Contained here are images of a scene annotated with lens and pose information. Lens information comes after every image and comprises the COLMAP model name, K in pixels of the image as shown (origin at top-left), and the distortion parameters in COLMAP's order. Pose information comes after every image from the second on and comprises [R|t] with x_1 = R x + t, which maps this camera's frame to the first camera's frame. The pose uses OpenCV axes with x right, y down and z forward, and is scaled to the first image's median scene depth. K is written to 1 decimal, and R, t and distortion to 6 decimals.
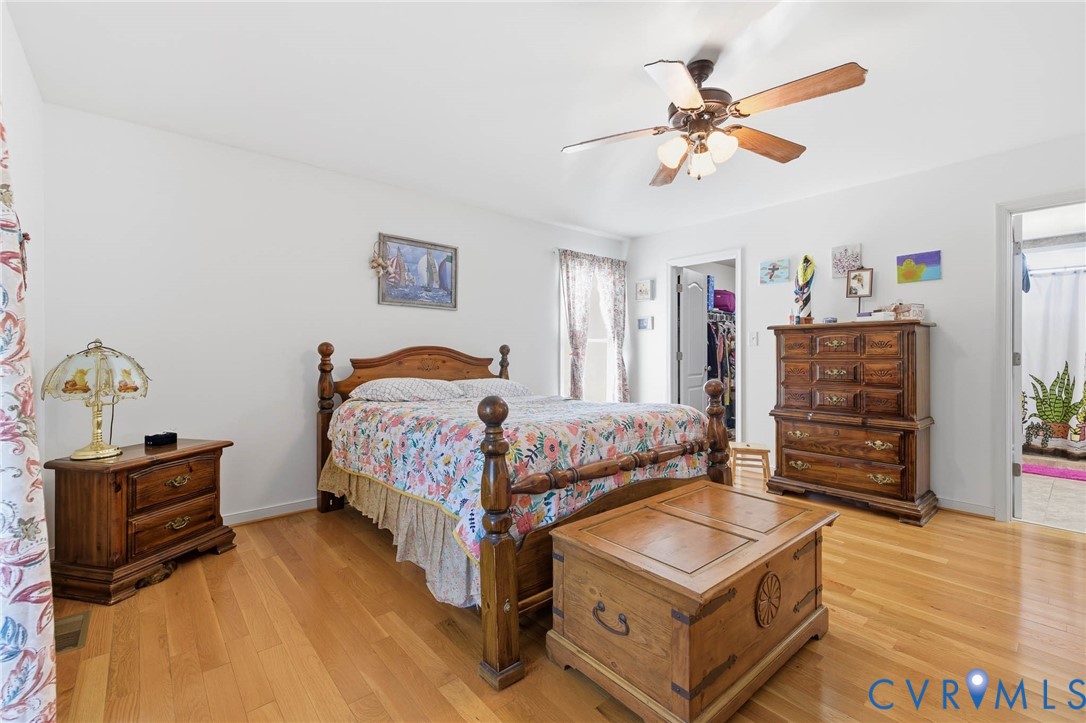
lens RADIAL K [[463.9, 0, 543.6], [0, 463.9, 355.4], [0, 0, 1]] dist [0.009010, -0.001684]
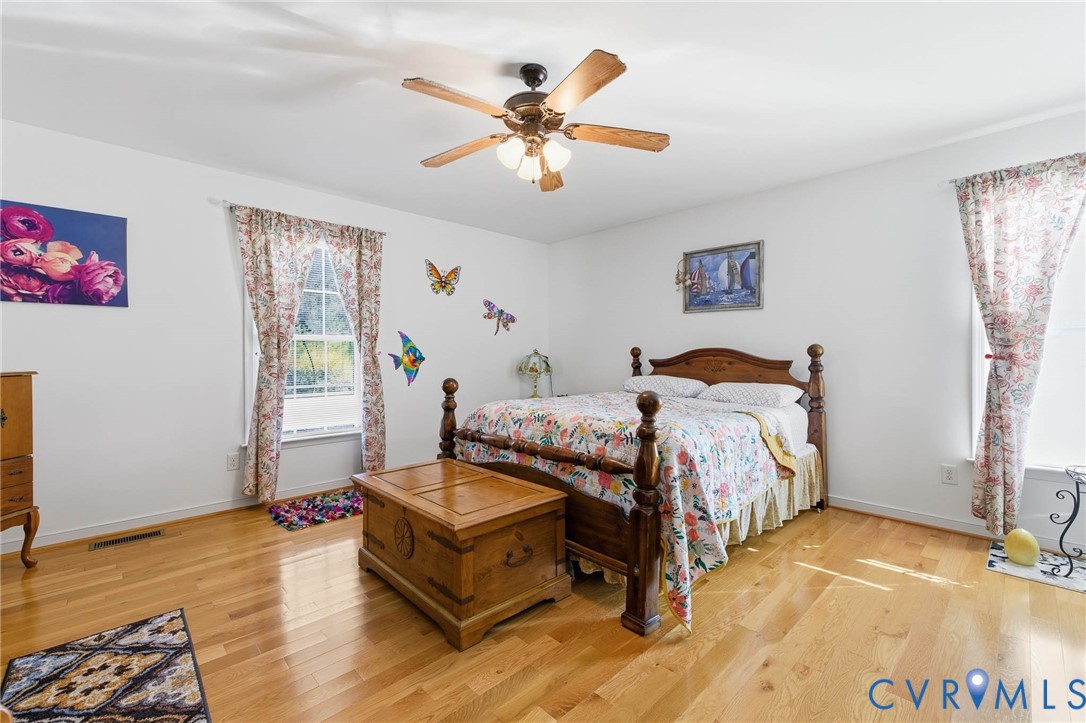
lens RADIAL K [[463.9, 0, 541.7], [0, 463.9, 356.7], [0, 0, 1]] dist [0.009010, -0.001684]
pose [[0.043471, 0.004664, -0.999044, 0.811589], [-0.002944, 0.999985, 0.004541, -0.004180], [0.999050, 0.002744, 0.043484, 0.586681]]
